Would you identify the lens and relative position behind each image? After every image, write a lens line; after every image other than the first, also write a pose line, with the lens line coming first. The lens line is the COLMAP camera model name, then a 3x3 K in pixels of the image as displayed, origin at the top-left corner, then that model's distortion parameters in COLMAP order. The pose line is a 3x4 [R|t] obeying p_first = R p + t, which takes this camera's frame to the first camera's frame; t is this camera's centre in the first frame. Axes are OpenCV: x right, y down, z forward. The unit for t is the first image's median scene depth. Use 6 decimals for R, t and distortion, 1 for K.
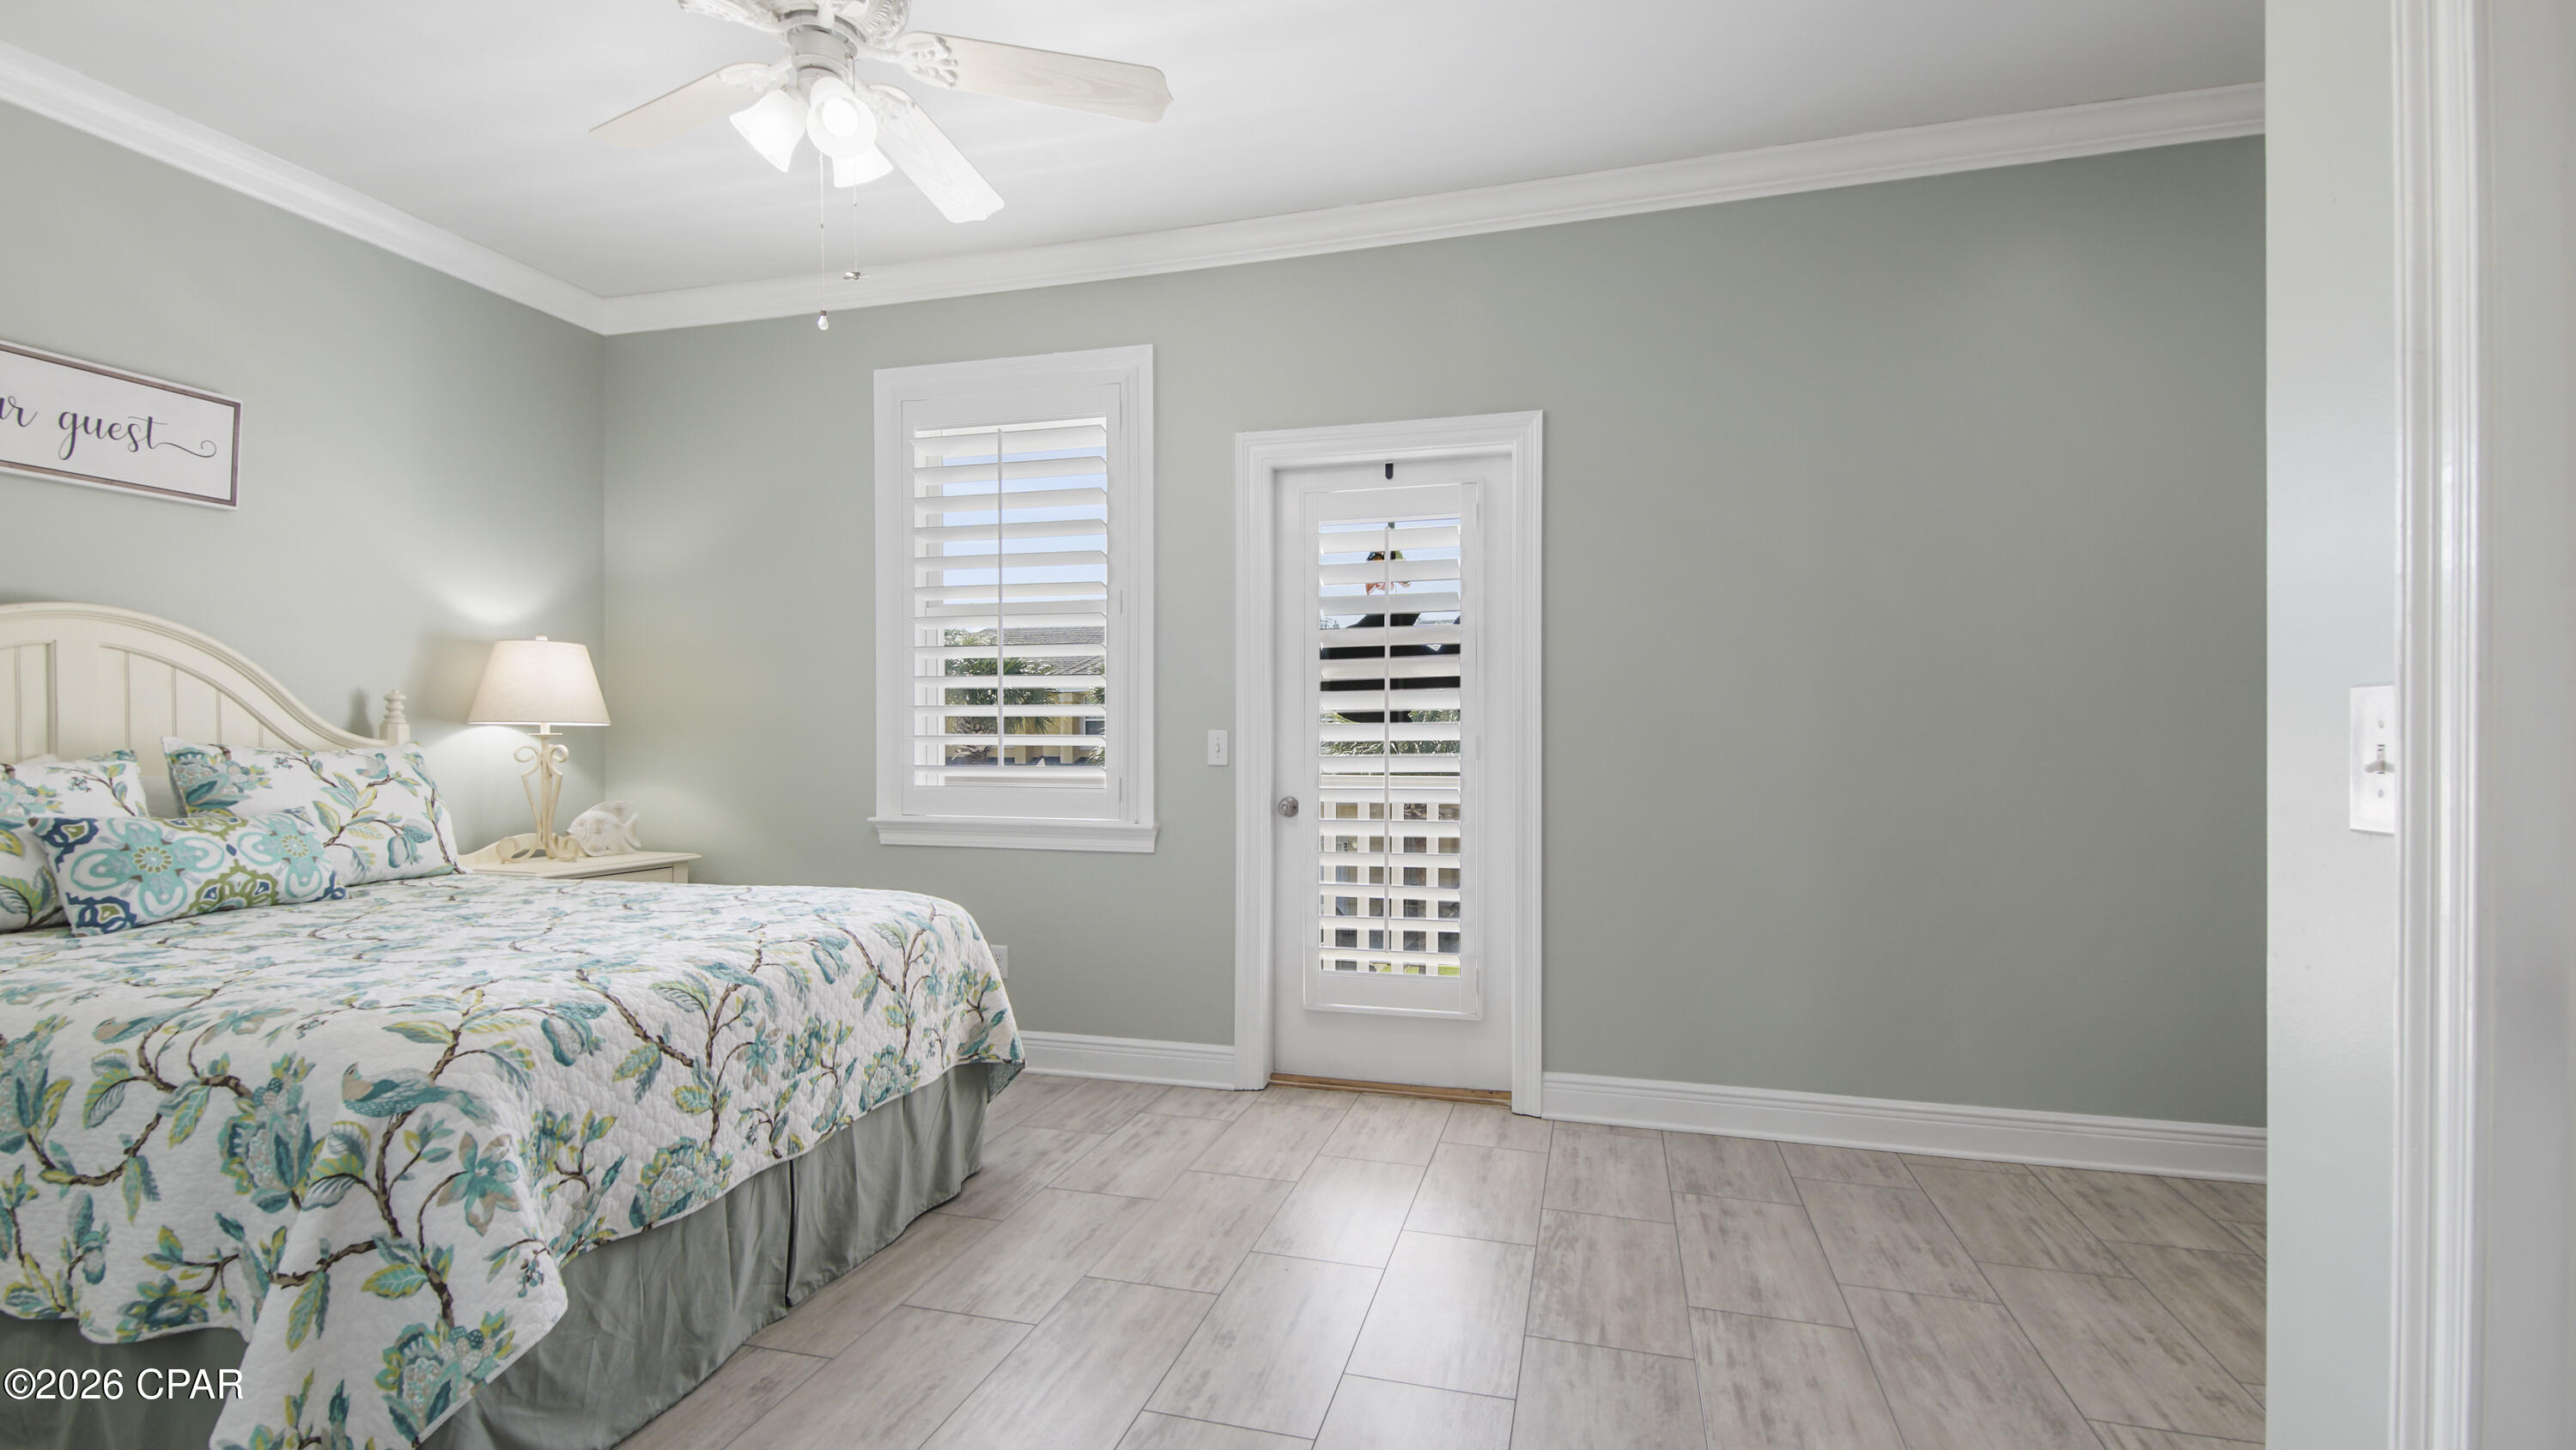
lens RADIAL K [[1138.0, 0, 1269.8], [0, 1138.0, 777.1], [0, 0, 1]] dist [0.024828, -0.014107]
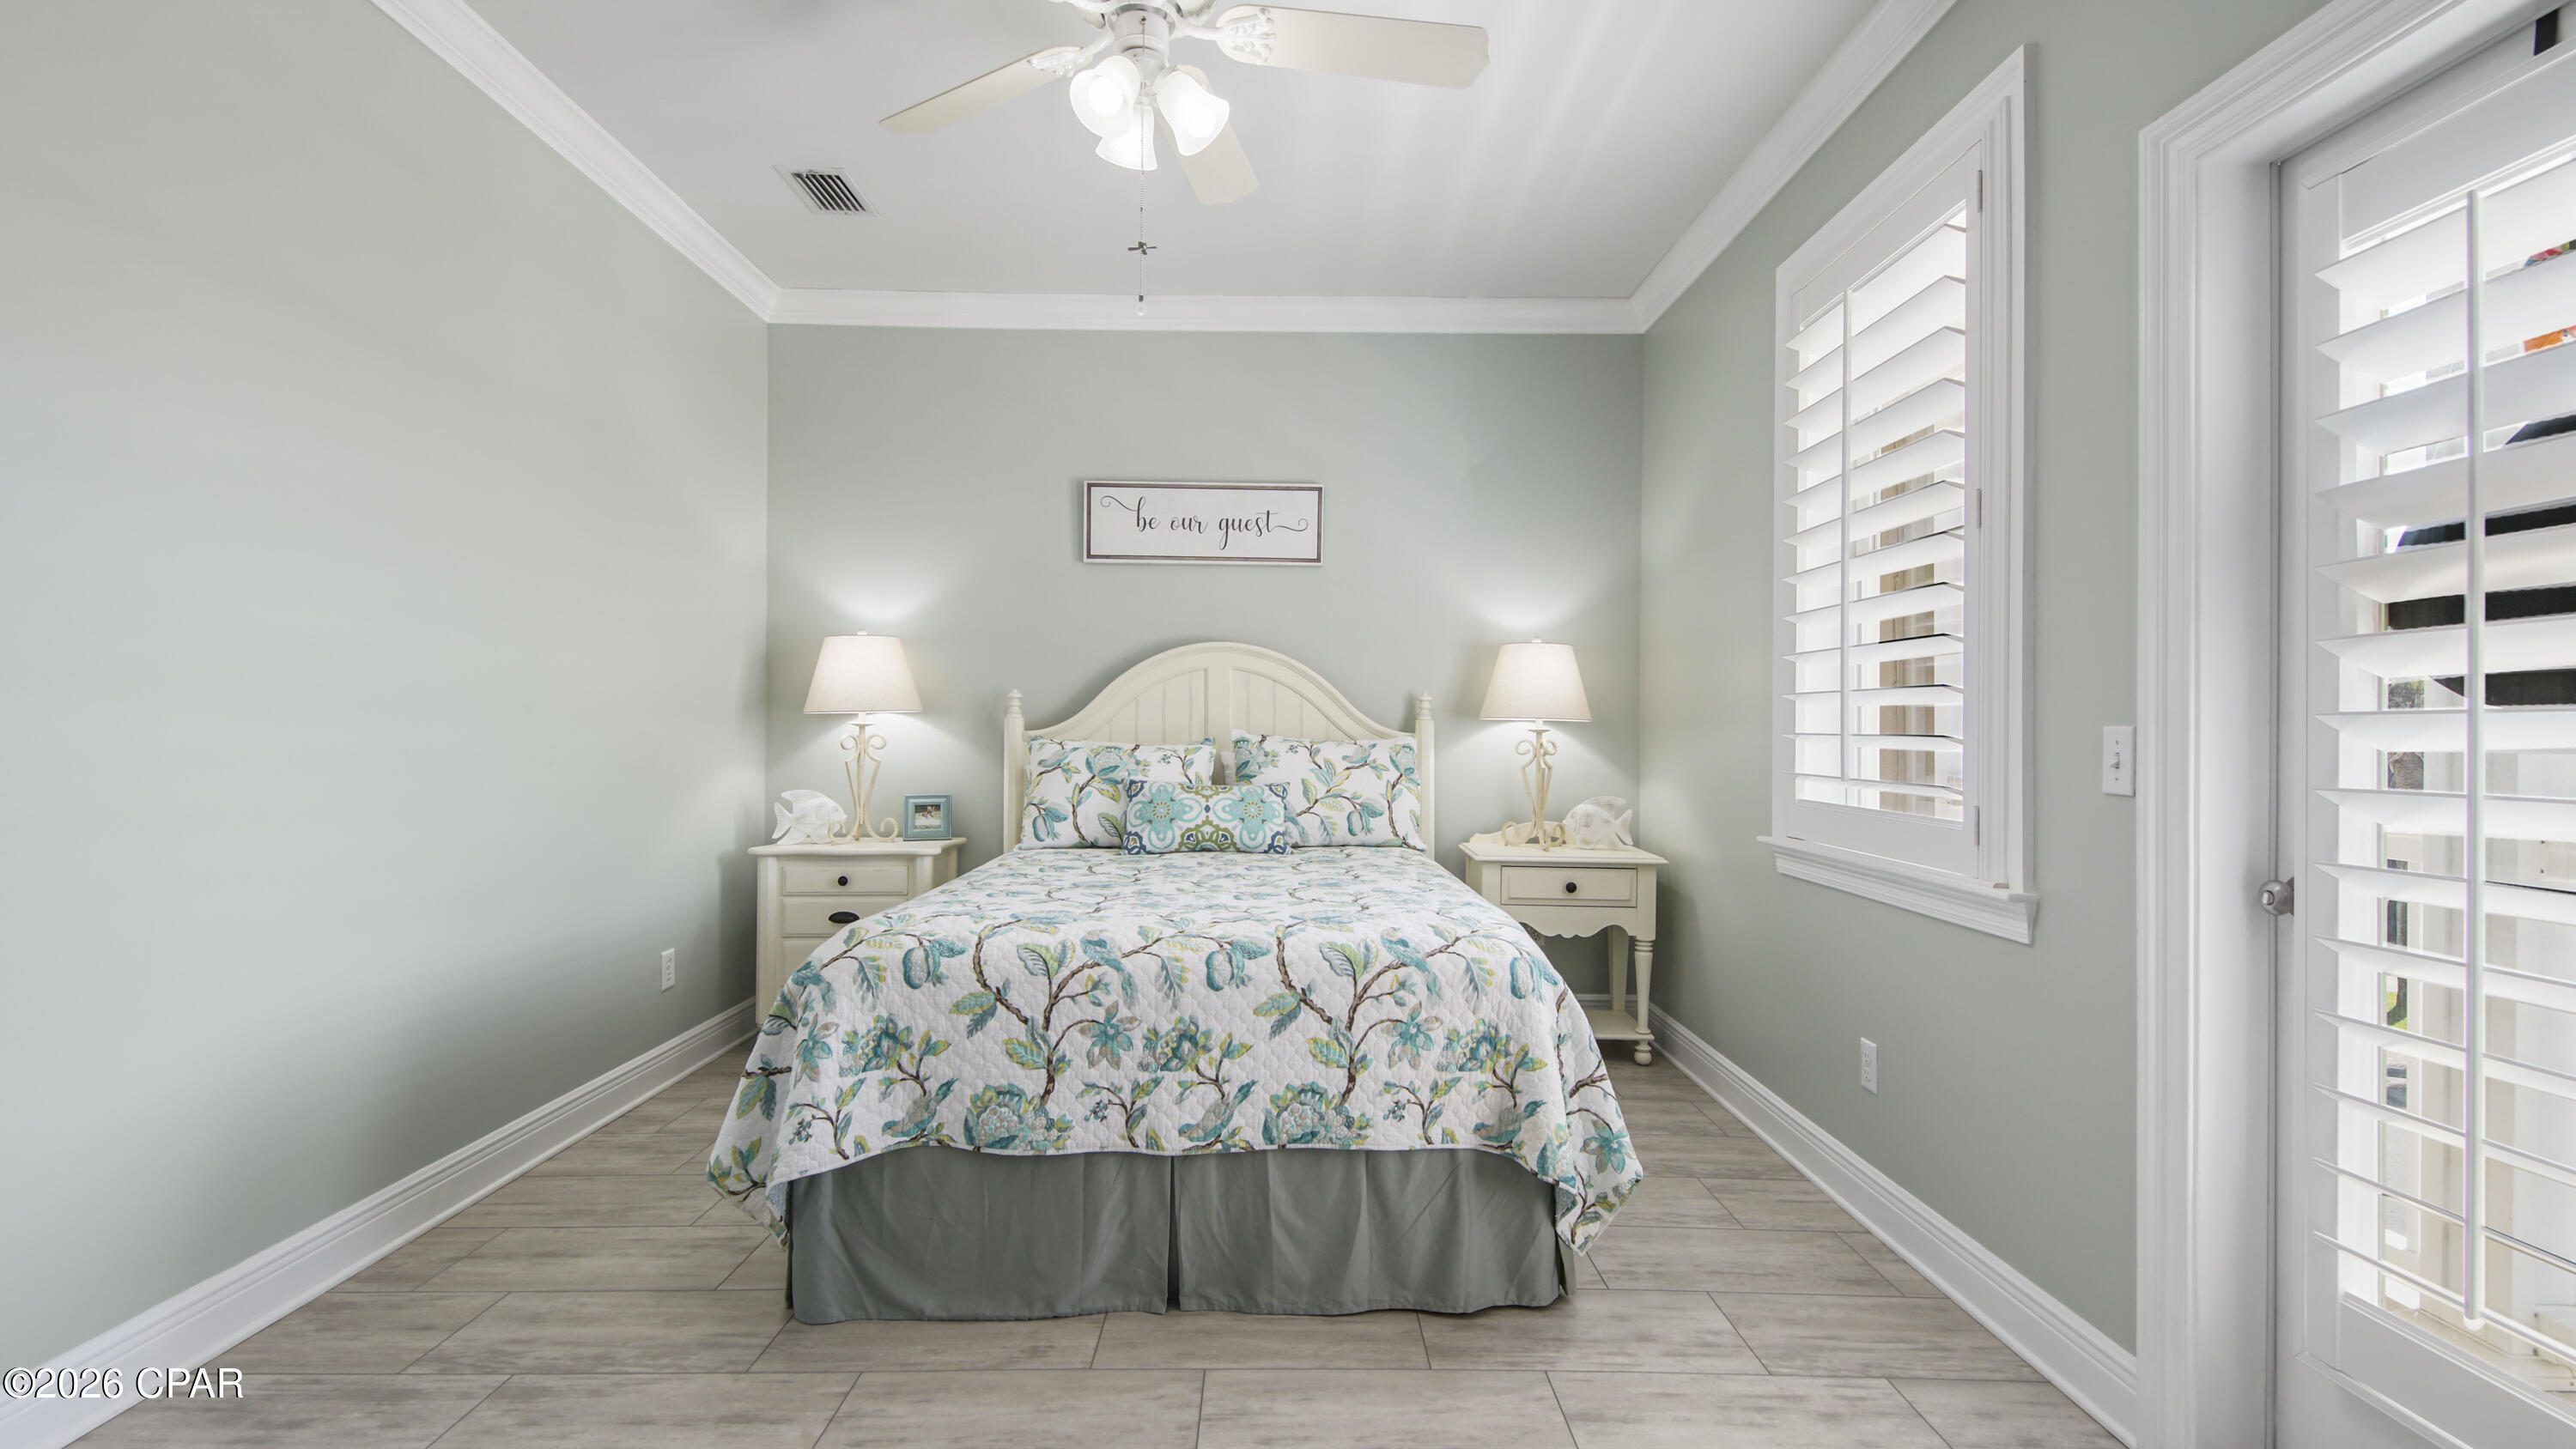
lens RADIAL K [[1137.9, 0, 1280.1], [0, 1137.9, 736.8], [0, 0, 1]] dist [0.024828, -0.014107]
pose [[0.289421, 0.009800, -0.957152, 0.493120], [-0.043128, 0.999066, -0.002812, -0.026587], [0.956230, 0.042094, 0.289573, 0.711809]]
